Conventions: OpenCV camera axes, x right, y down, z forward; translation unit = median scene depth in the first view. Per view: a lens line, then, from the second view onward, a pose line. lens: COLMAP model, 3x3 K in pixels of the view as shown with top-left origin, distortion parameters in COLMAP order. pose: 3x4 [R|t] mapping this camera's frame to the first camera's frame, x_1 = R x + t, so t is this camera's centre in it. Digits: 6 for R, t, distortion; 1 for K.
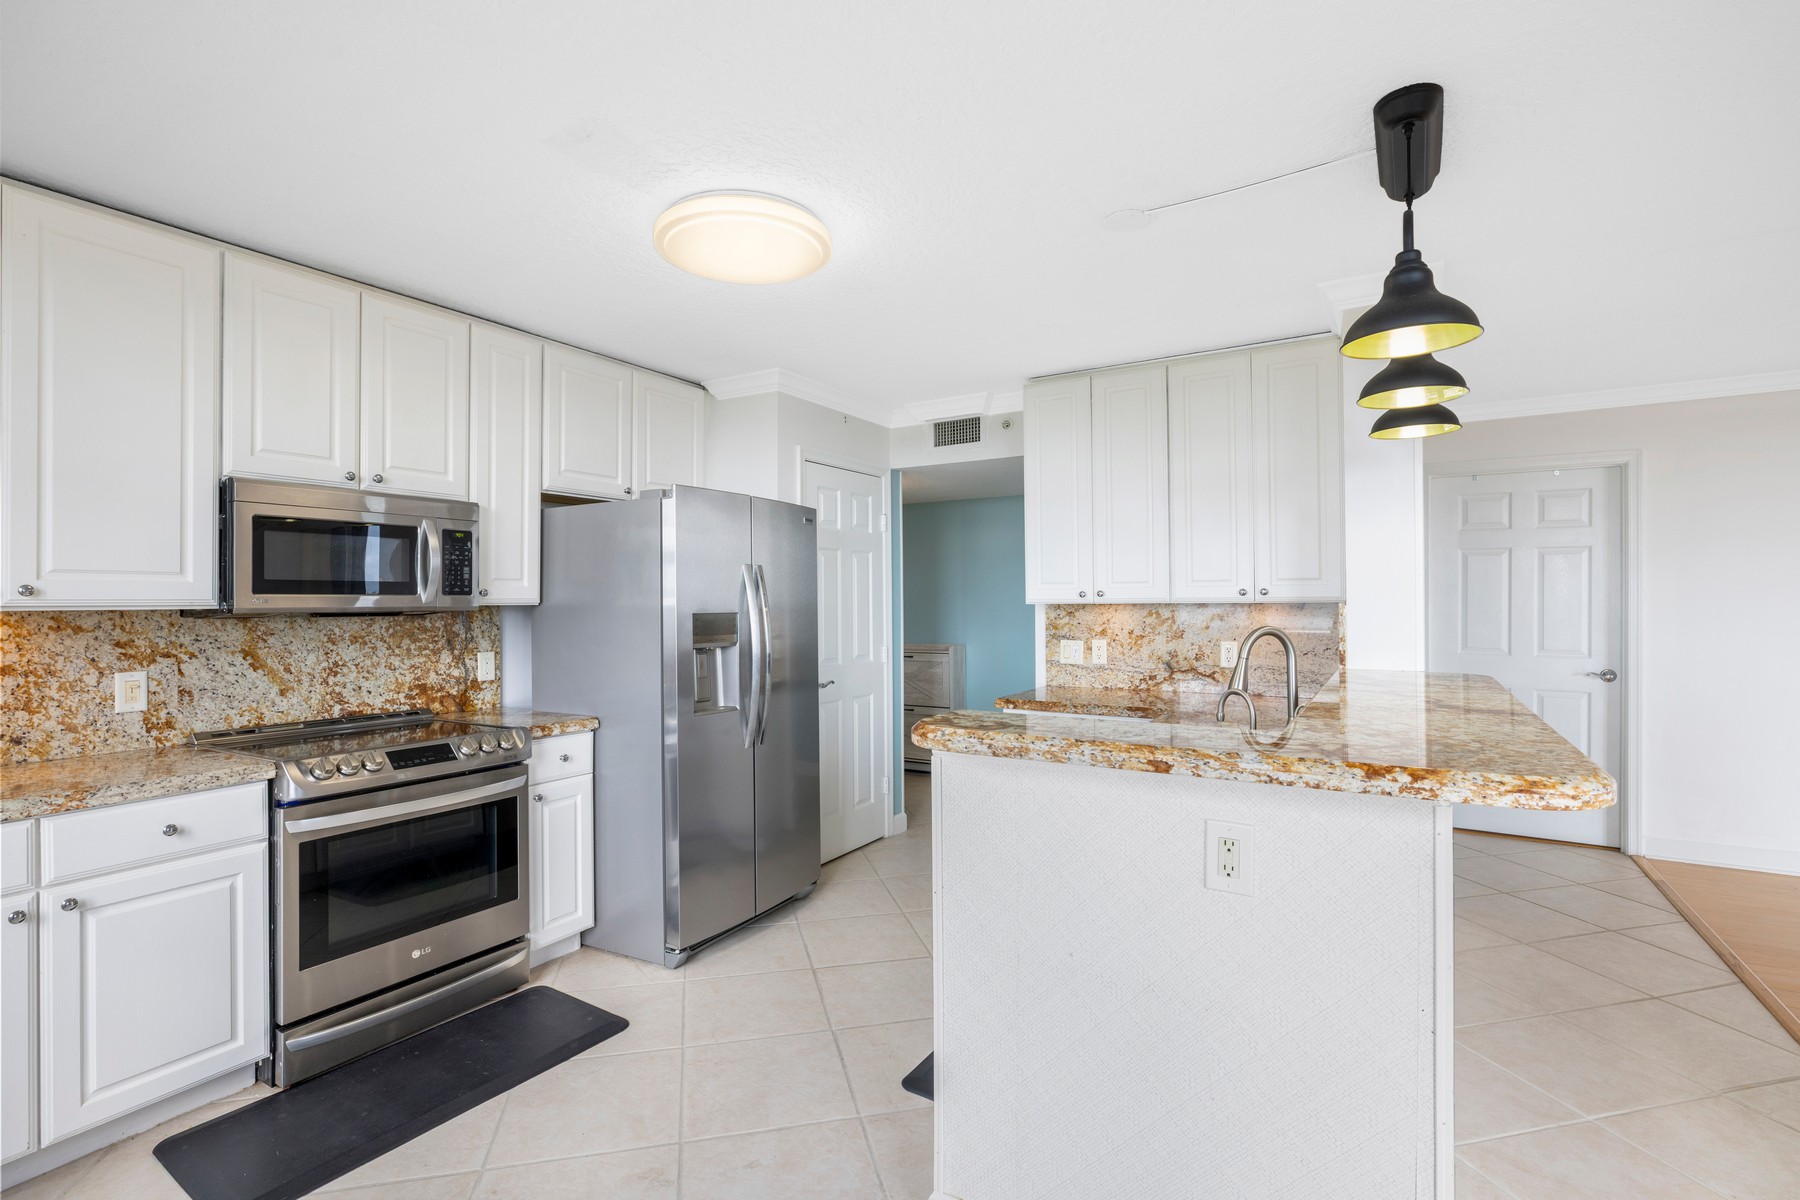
lens RADIAL K [[831.0, 0, 896.6], [0, 831.0, 598.8], [0, 0, 1]] dist [-0.001369, -0.000559]
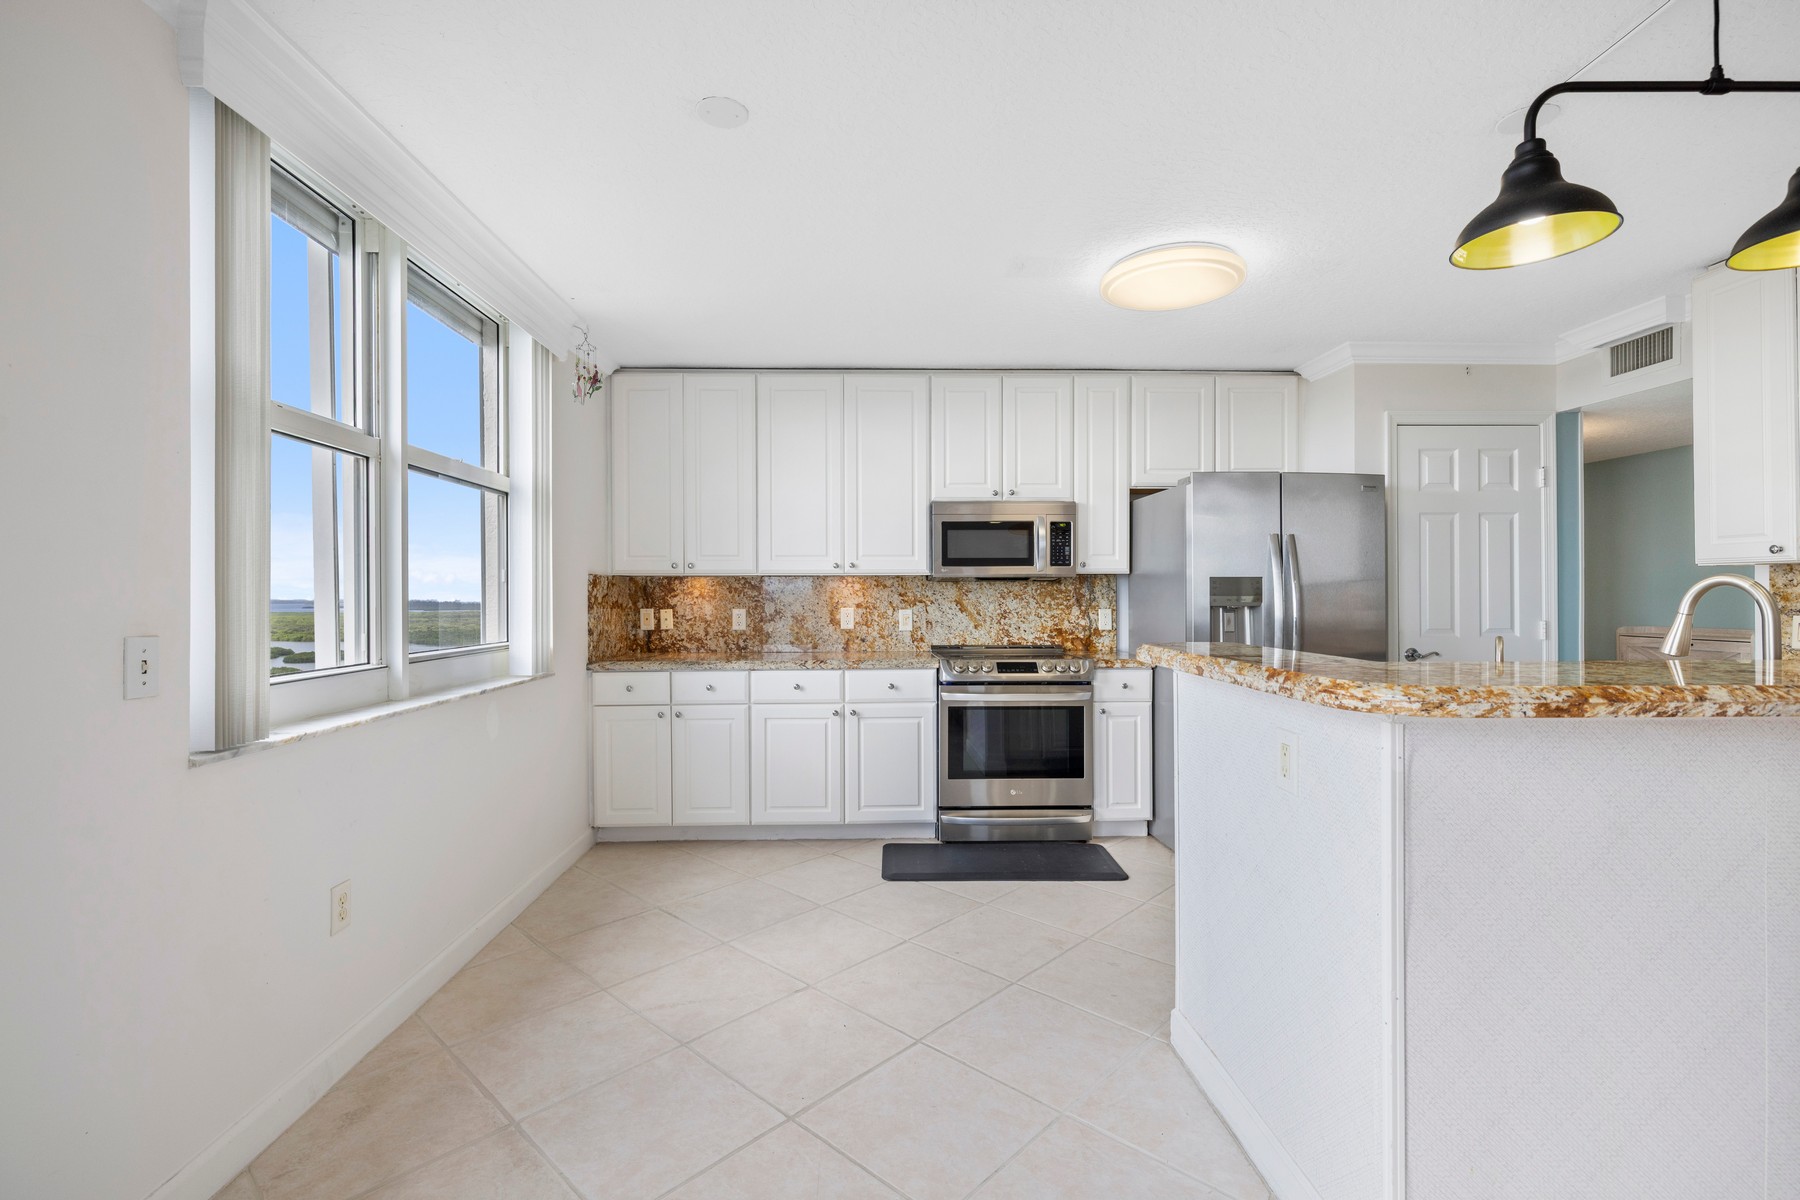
lens RADIAL K [[807.0, 0, 899.6], [0, 807.0, 594.8], [0, 0, 1]] dist [0.005460, 0.000448]
pose [[0.564451, 0.005062, -0.825451, 0.487125], [0.004202, 0.999951, 0.009005, 0.032181], [0.825456, -0.008551, 0.564401, -0.037531]]
